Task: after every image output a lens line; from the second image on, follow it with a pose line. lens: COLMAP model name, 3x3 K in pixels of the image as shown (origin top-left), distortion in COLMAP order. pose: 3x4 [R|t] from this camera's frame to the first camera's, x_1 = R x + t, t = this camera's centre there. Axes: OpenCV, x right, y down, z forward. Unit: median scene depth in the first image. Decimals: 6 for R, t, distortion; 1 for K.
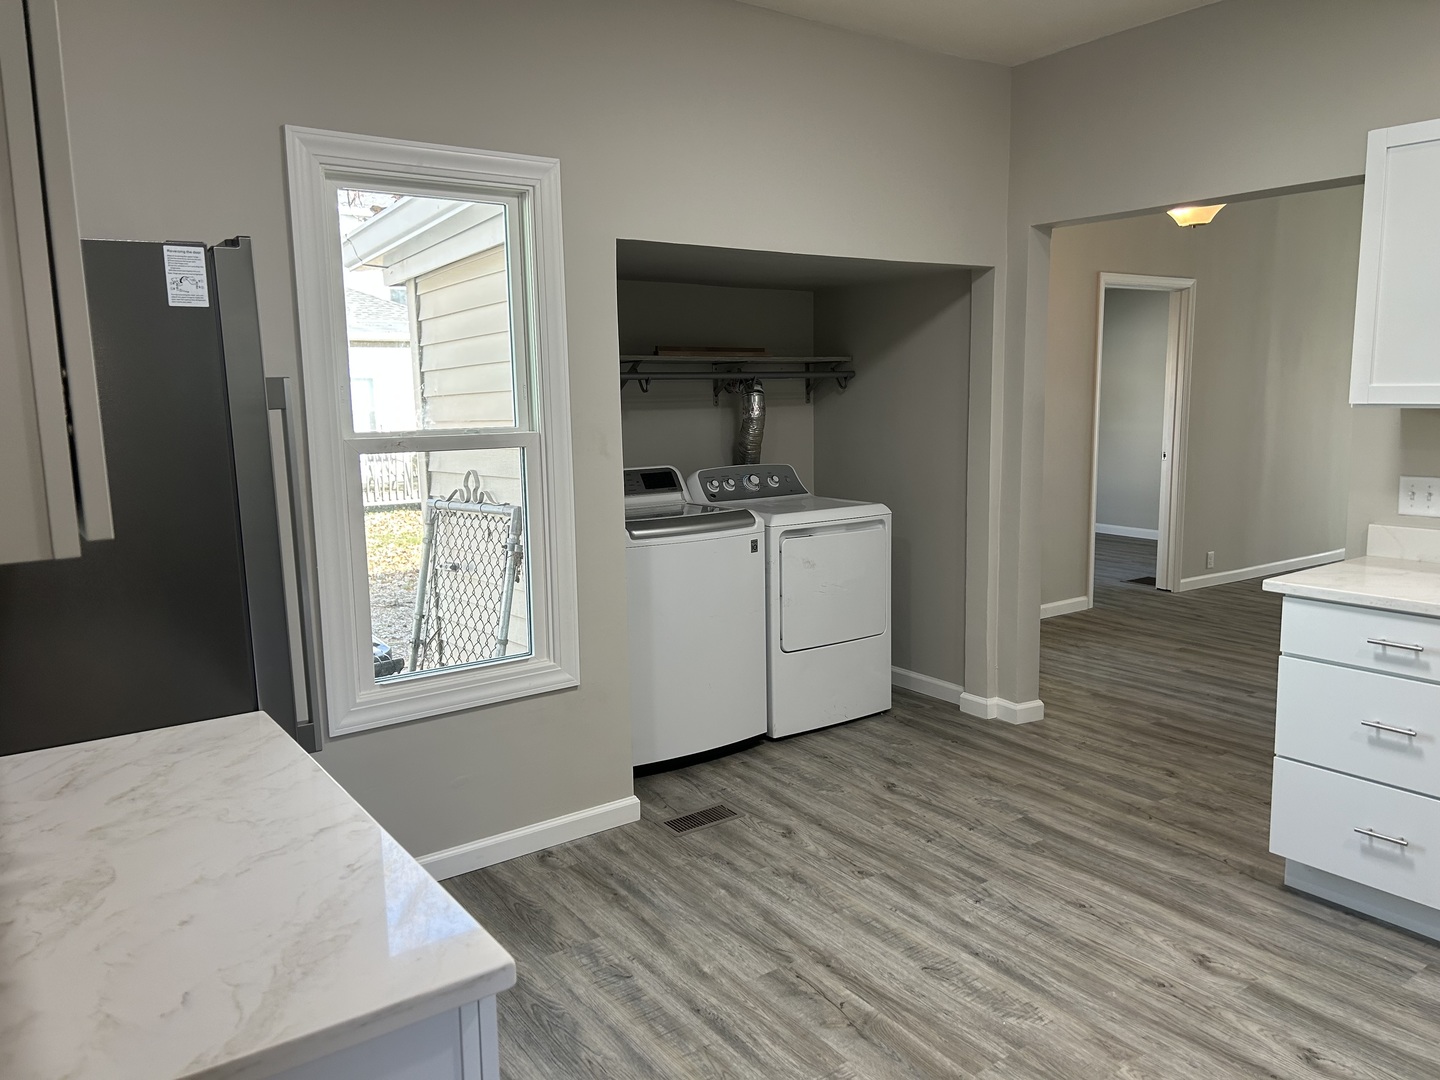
lens RADIAL K [[1068.3, 0, 726.2], [0, 1068.3, 533.2], [0, 0, 1]] dist [0.065578, -0.072964]
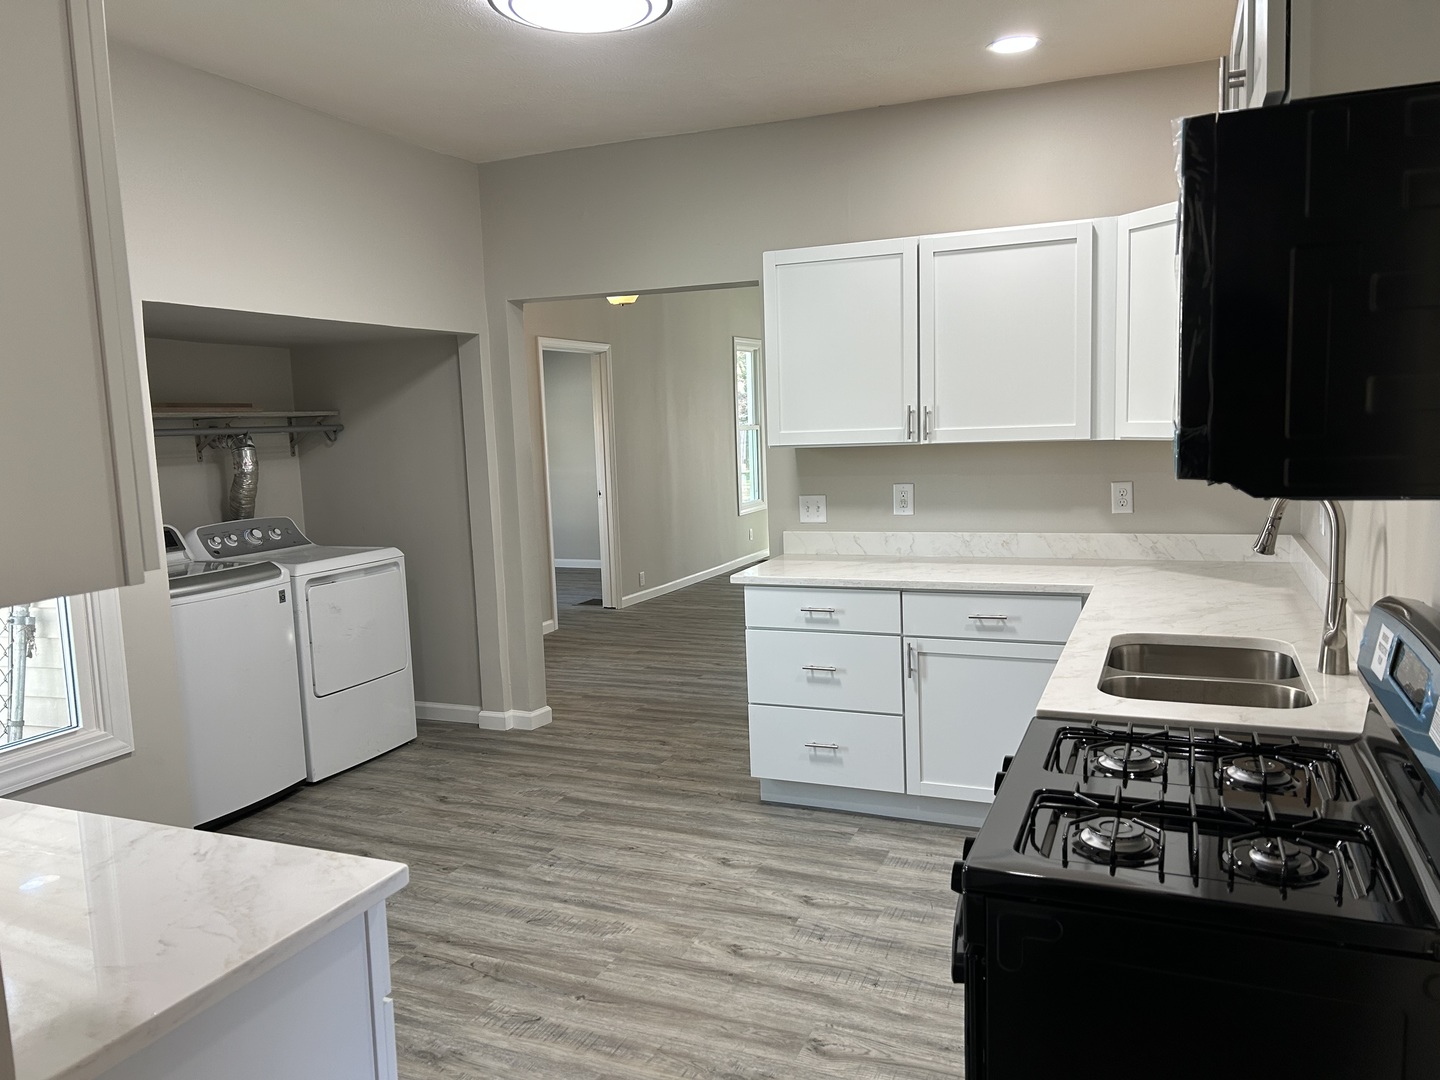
lens RADIAL K [[1068.3, 0, 718.4], [0, 1068.3, 536.9], [0, 0, 1]] dist [0.065578, -0.072964]
pose [[0.856821, -0.071363, 0.510651, -0.154554], [0.093300, 0.995485, -0.017430, 0.013759], [-0.507102, 0.062578, 0.859611, -0.114973]]
